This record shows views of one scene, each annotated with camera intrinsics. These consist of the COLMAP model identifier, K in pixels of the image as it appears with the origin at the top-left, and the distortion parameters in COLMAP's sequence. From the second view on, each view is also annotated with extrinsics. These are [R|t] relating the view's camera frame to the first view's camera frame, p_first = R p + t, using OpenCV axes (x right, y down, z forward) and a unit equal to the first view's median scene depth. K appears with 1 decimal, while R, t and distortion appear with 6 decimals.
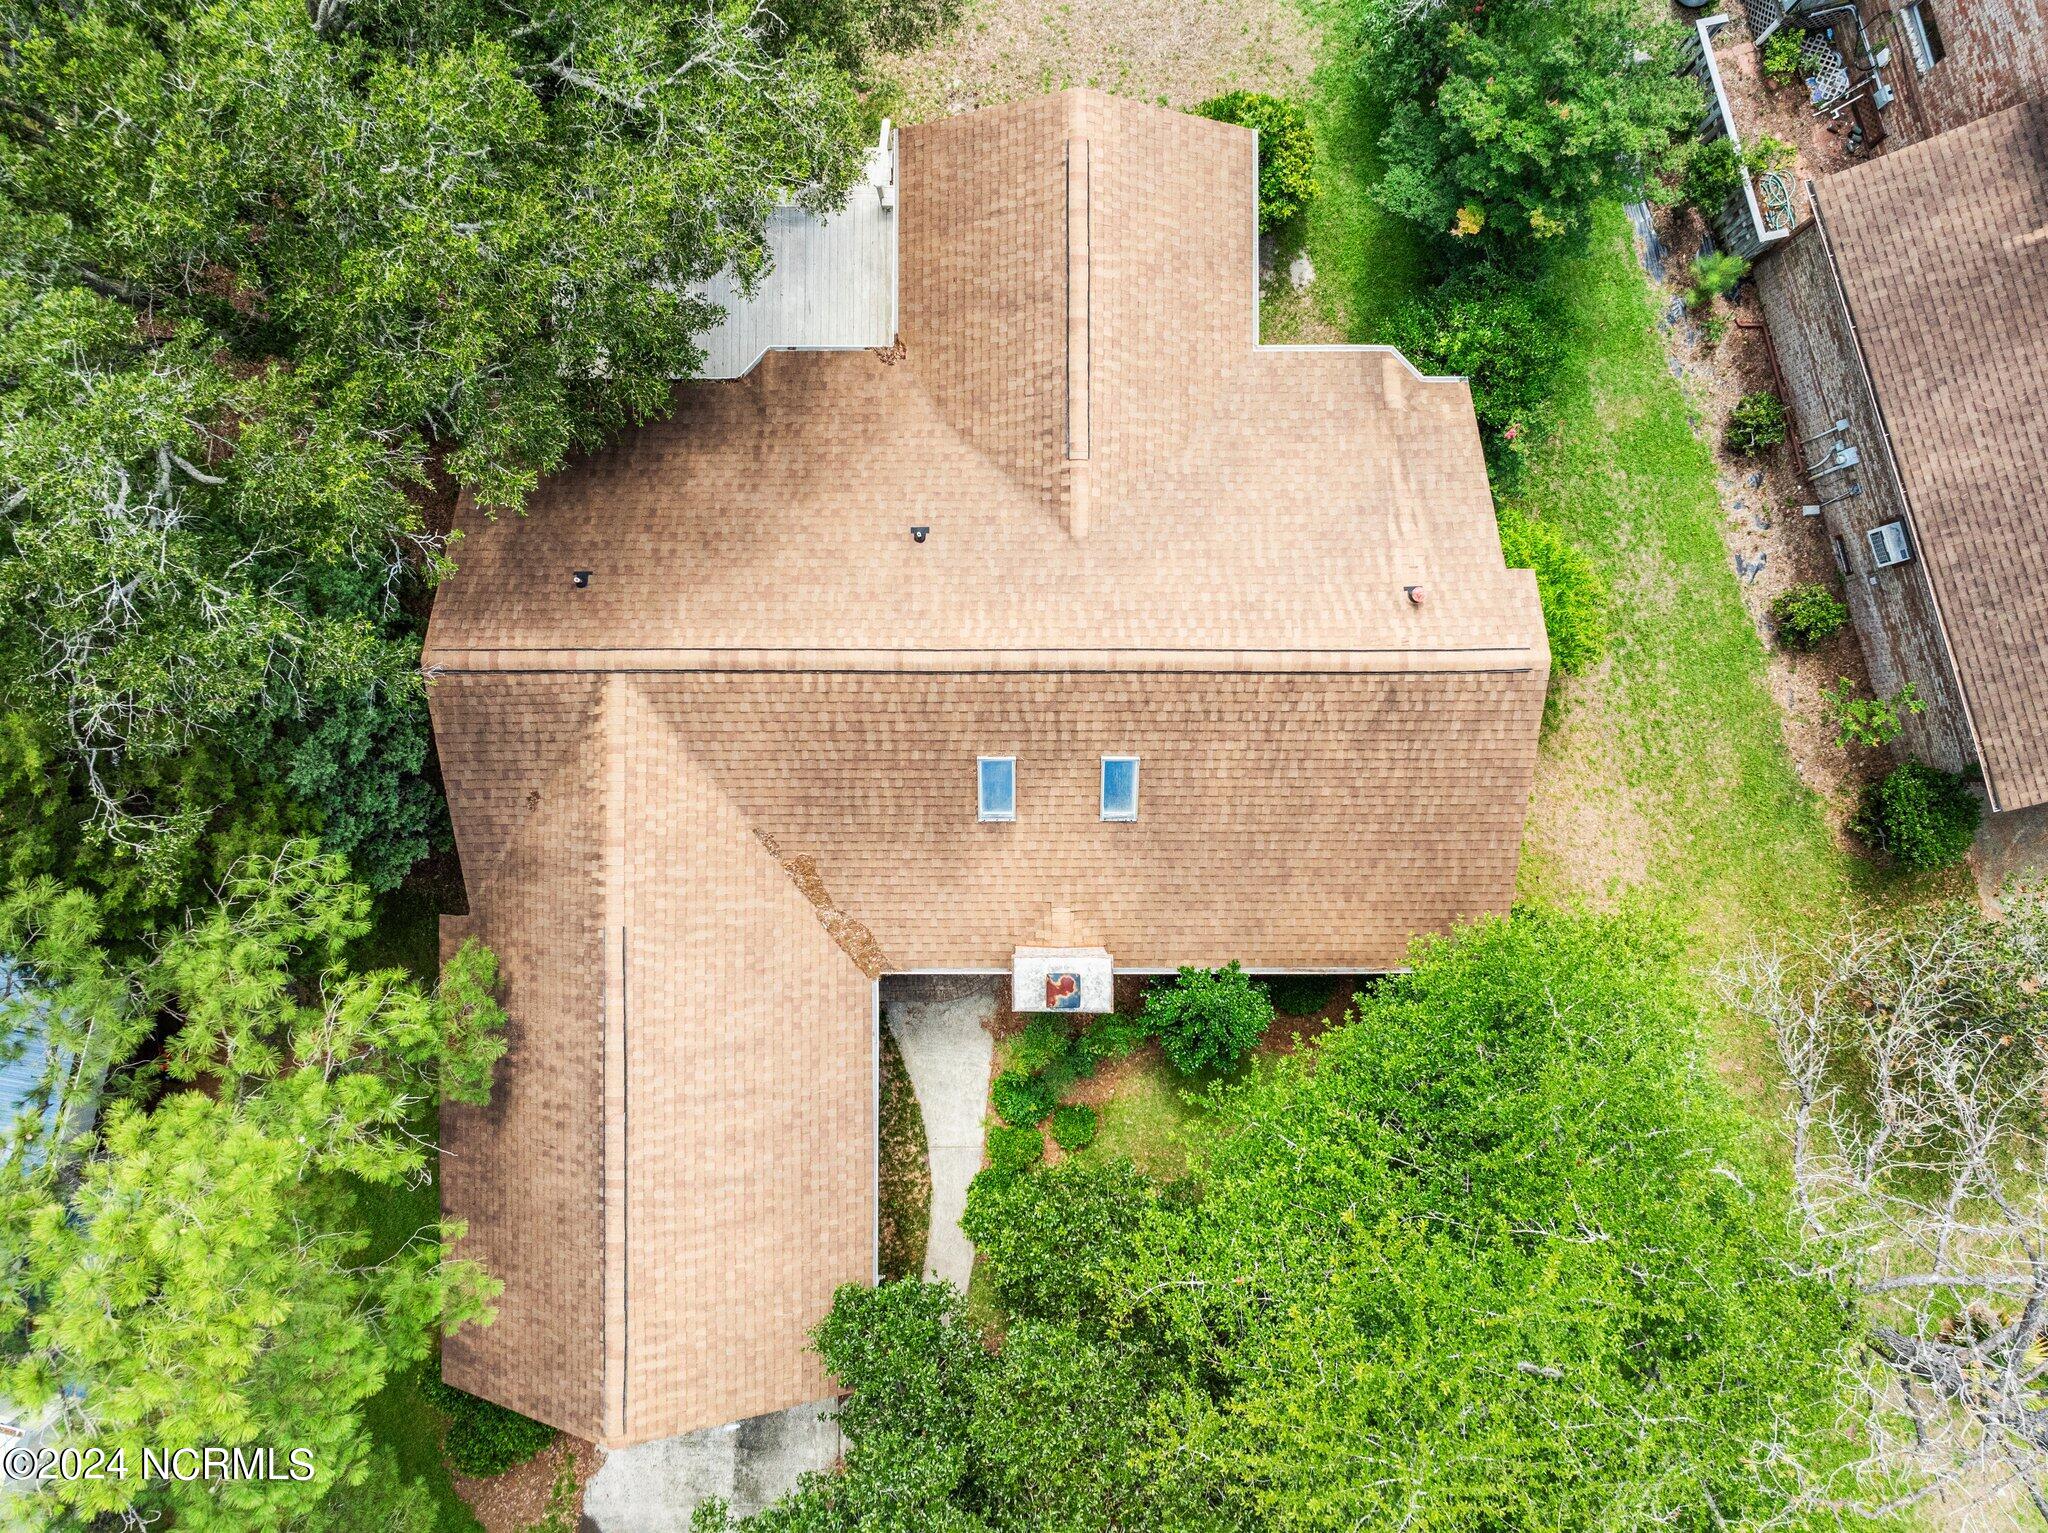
lens RADIAL K [[1407.9, 0, 1018.1], [0, 1407.9, 763.7], [0, 0, 1]] dist [-0.003136, -0.000029]
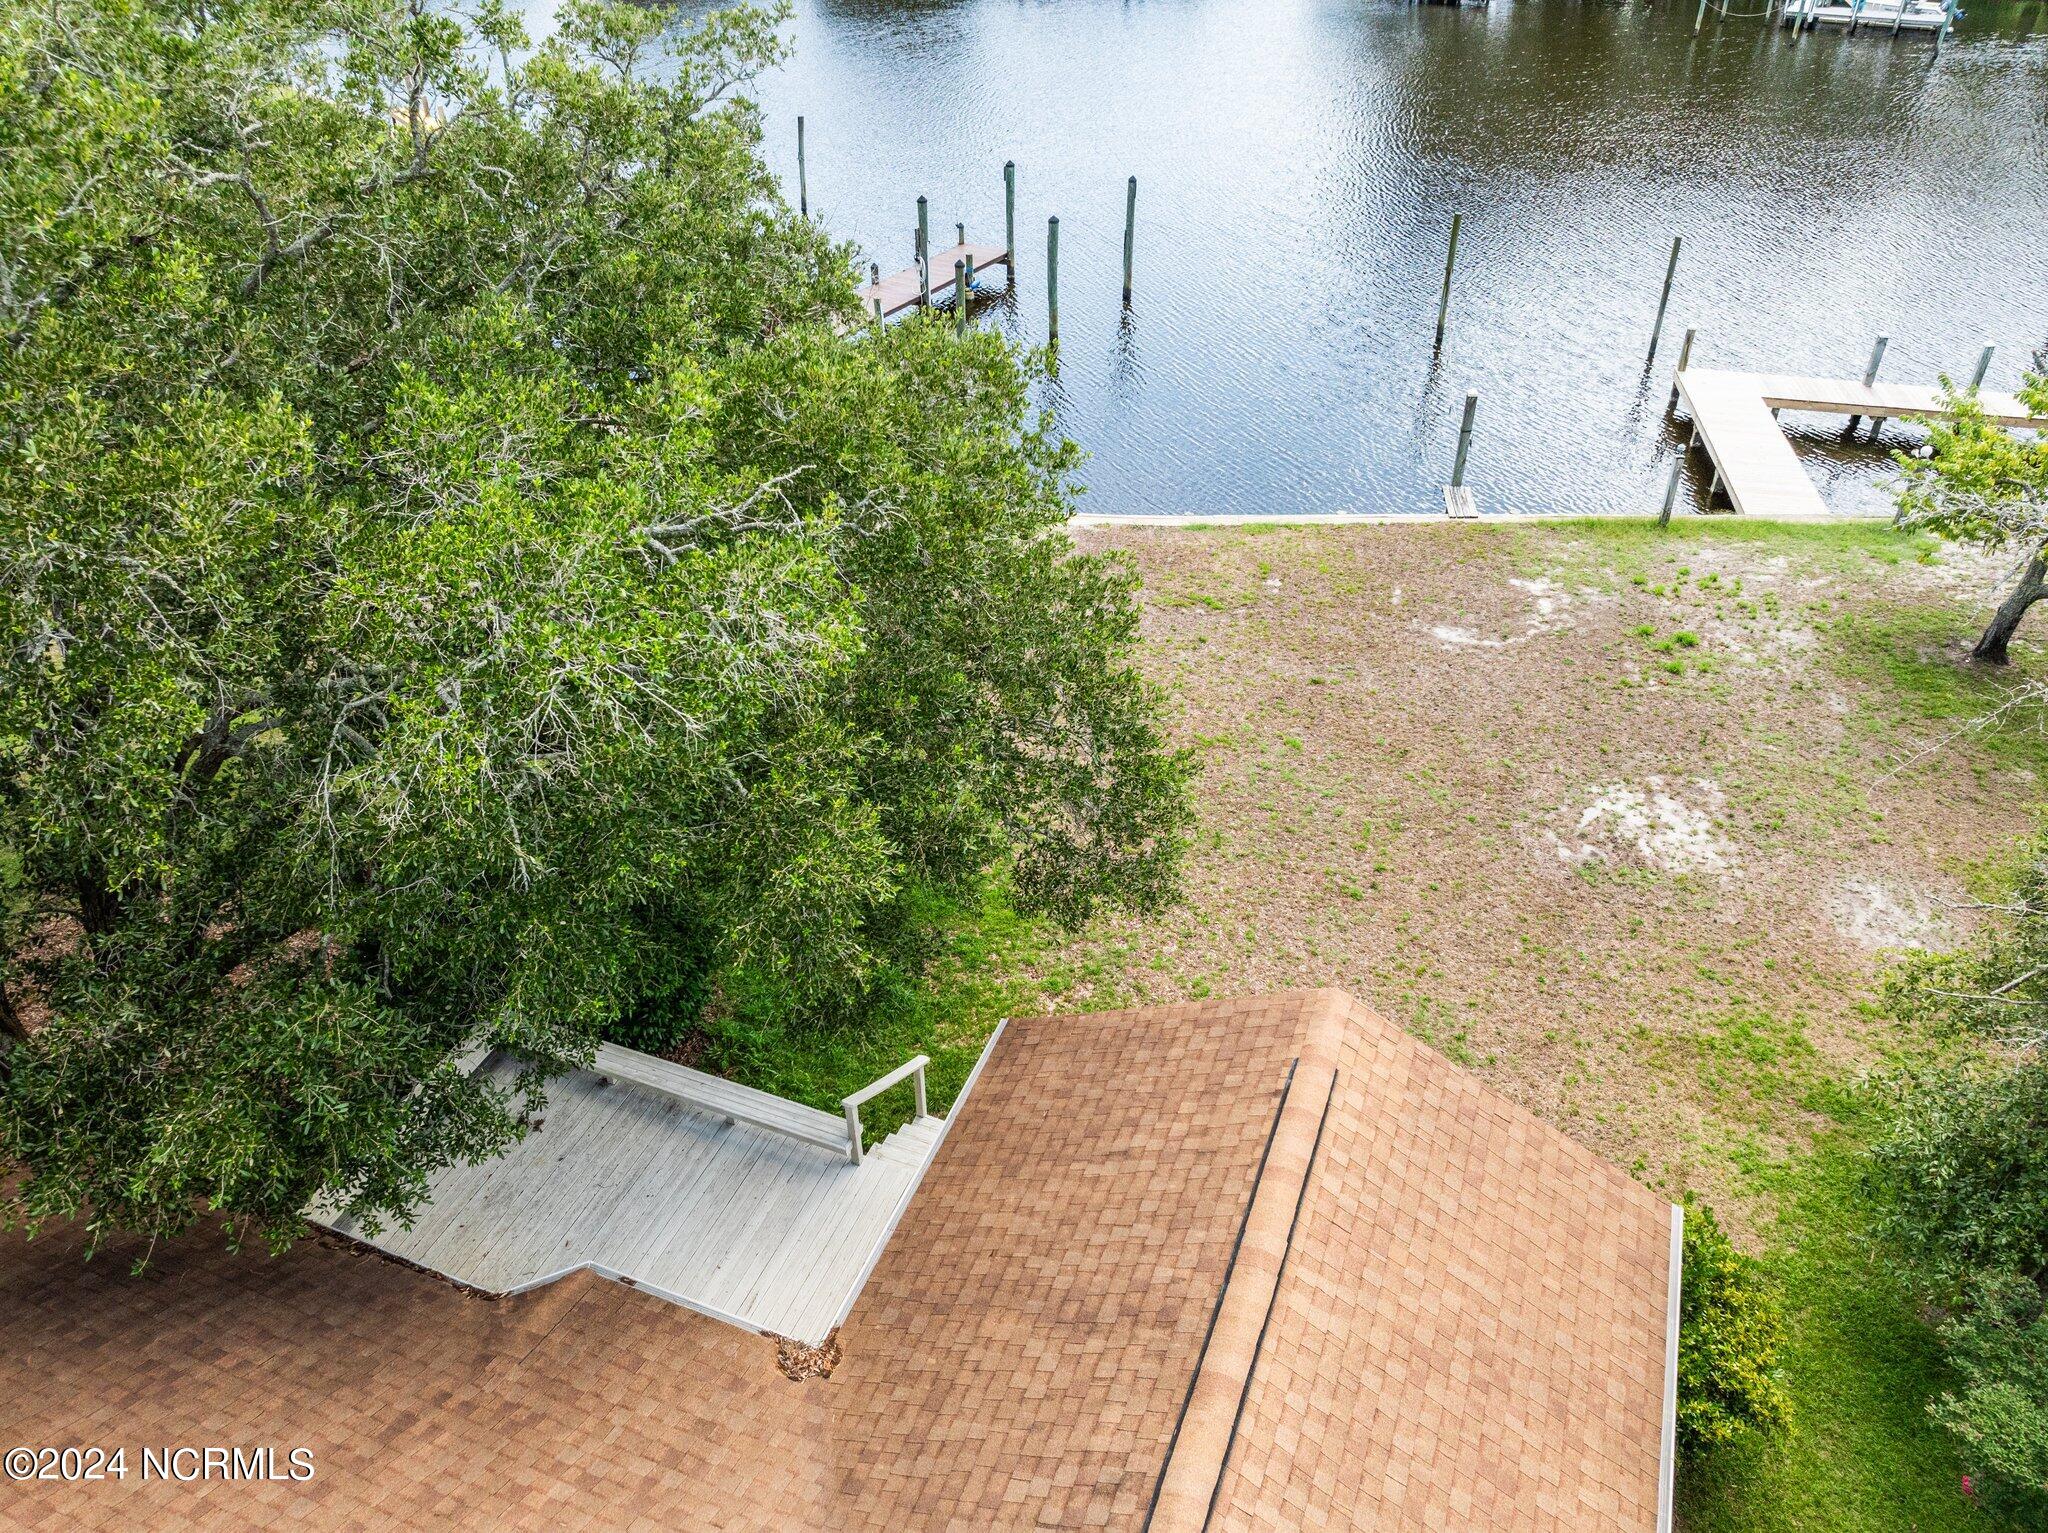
lens RADIAL K [[1435.1, 0, 1026.5], [0, 1435.1, 755.9], [0, 0, 1]] dist [-0.039313, -0.002394]
pose [[0.931231, 0.216746, -0.292967, 0.069531], [-0.364427, 0.551076, -0.750672, -0.085018], [-0.001259, 0.805814, 0.592167, 0.597634]]
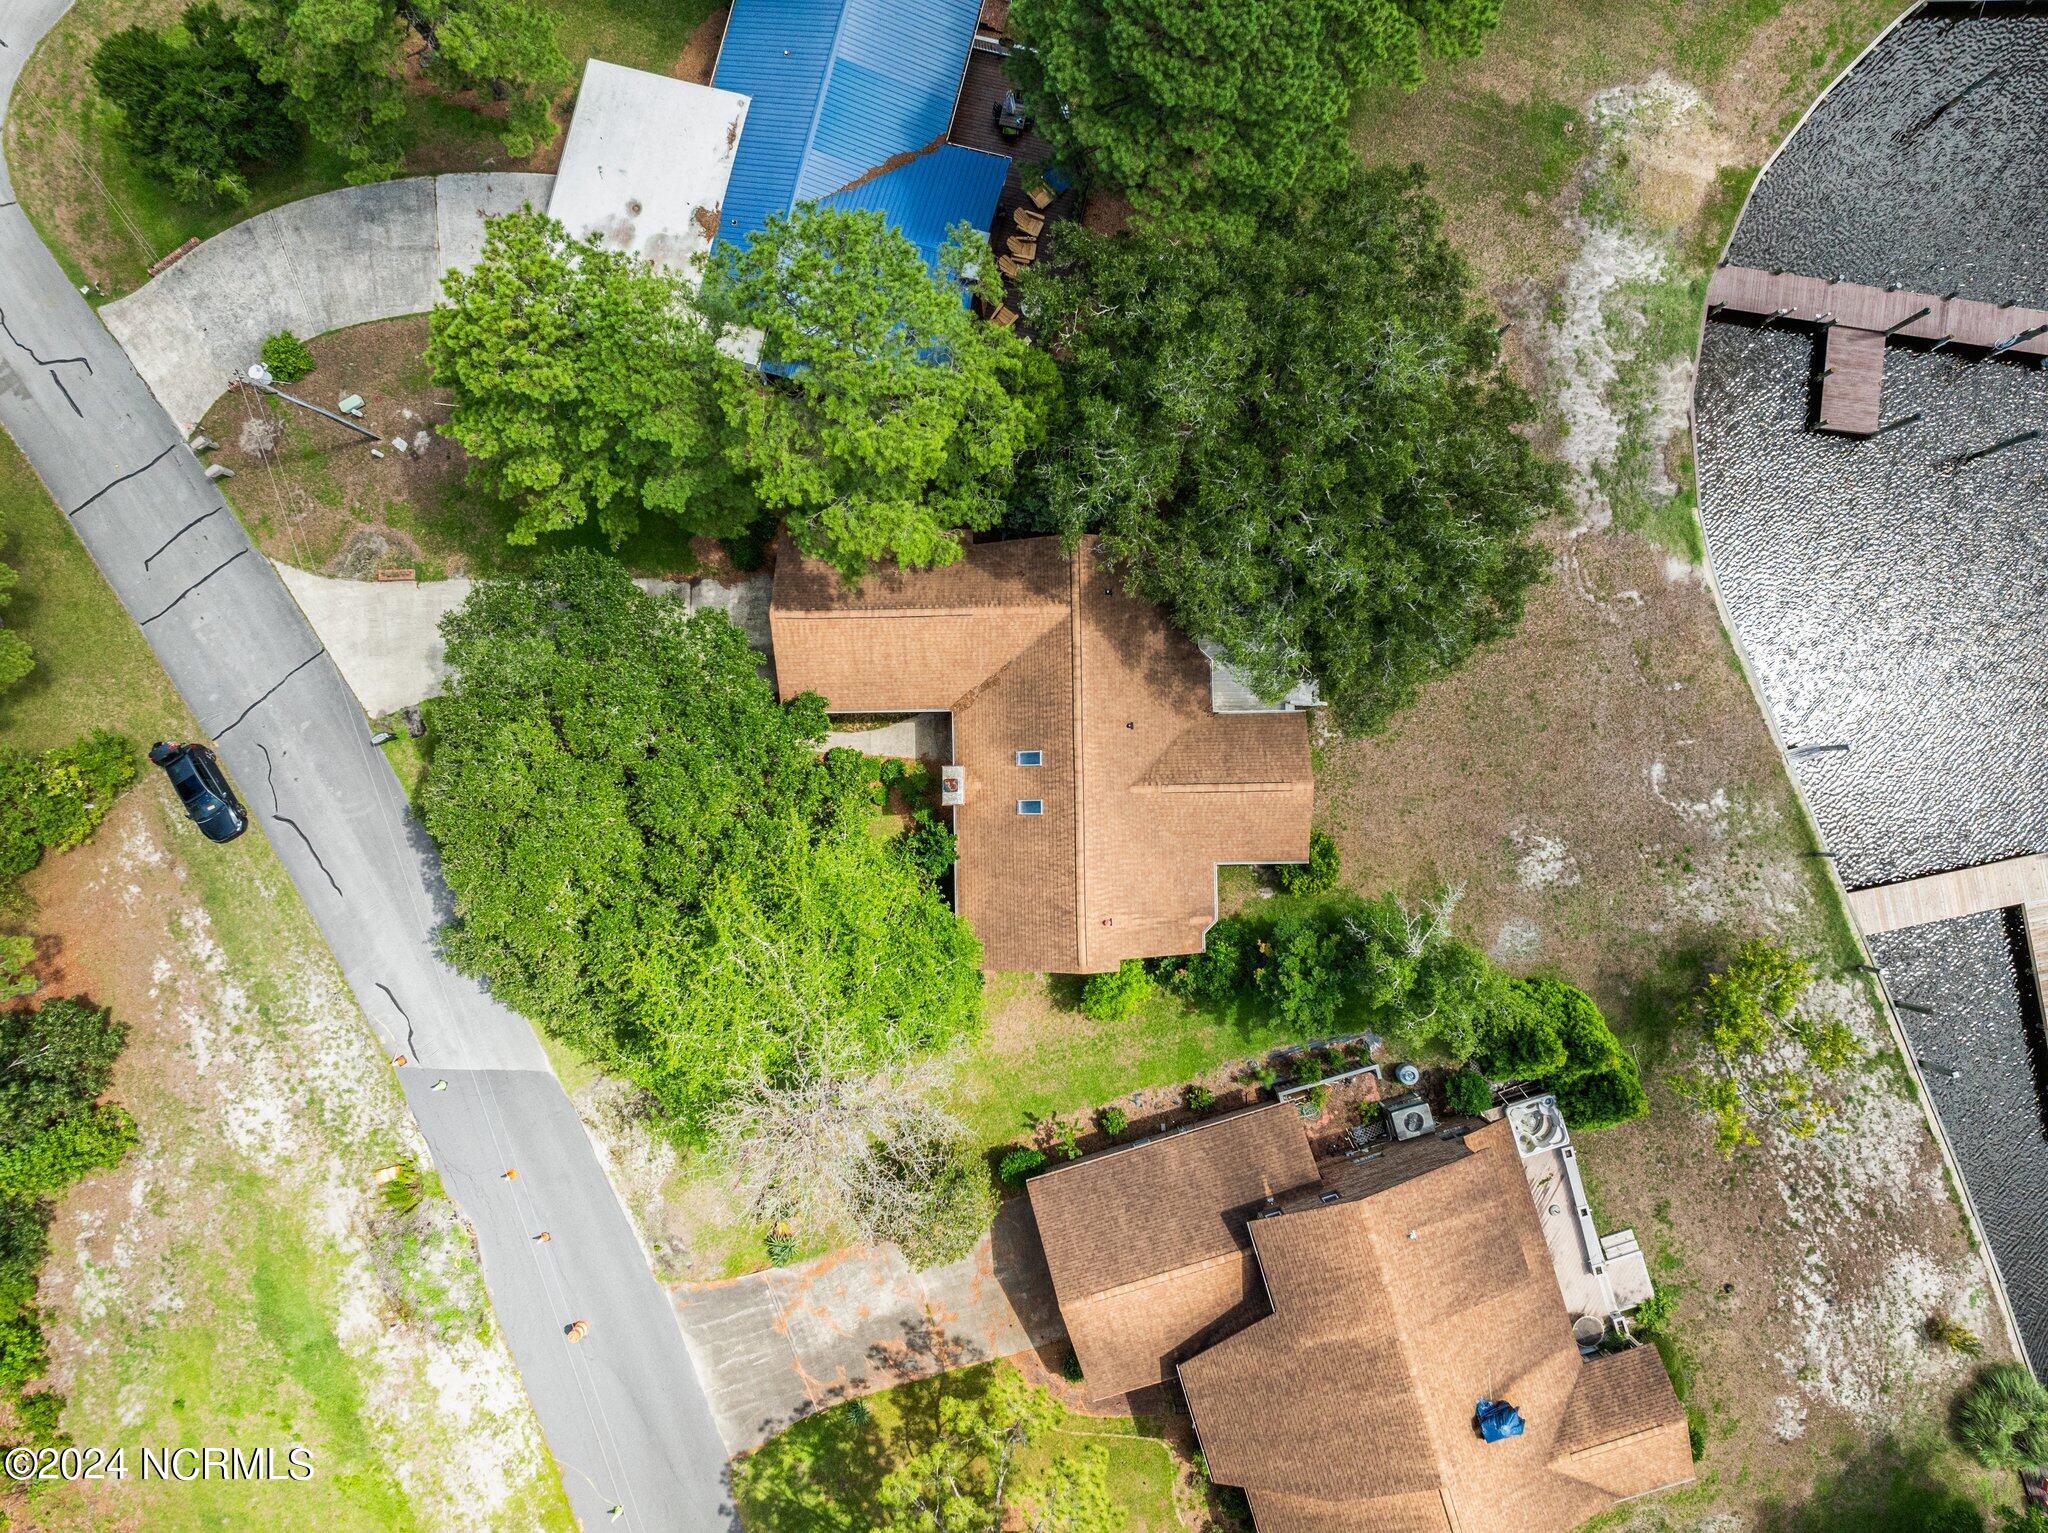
lens RADIAL K [[1448.4, 0, 1019.7], [0, 1448.4, 761.4], [0, 0, 1]] dist [-0.037135, -0.000223]
pose [[0.019338, 0.999730, -0.012870, 0.021845], [-0.999538, 0.019633, 0.023212, -0.024330], [0.023458, 0.012416, 0.999648, -1.496405]]
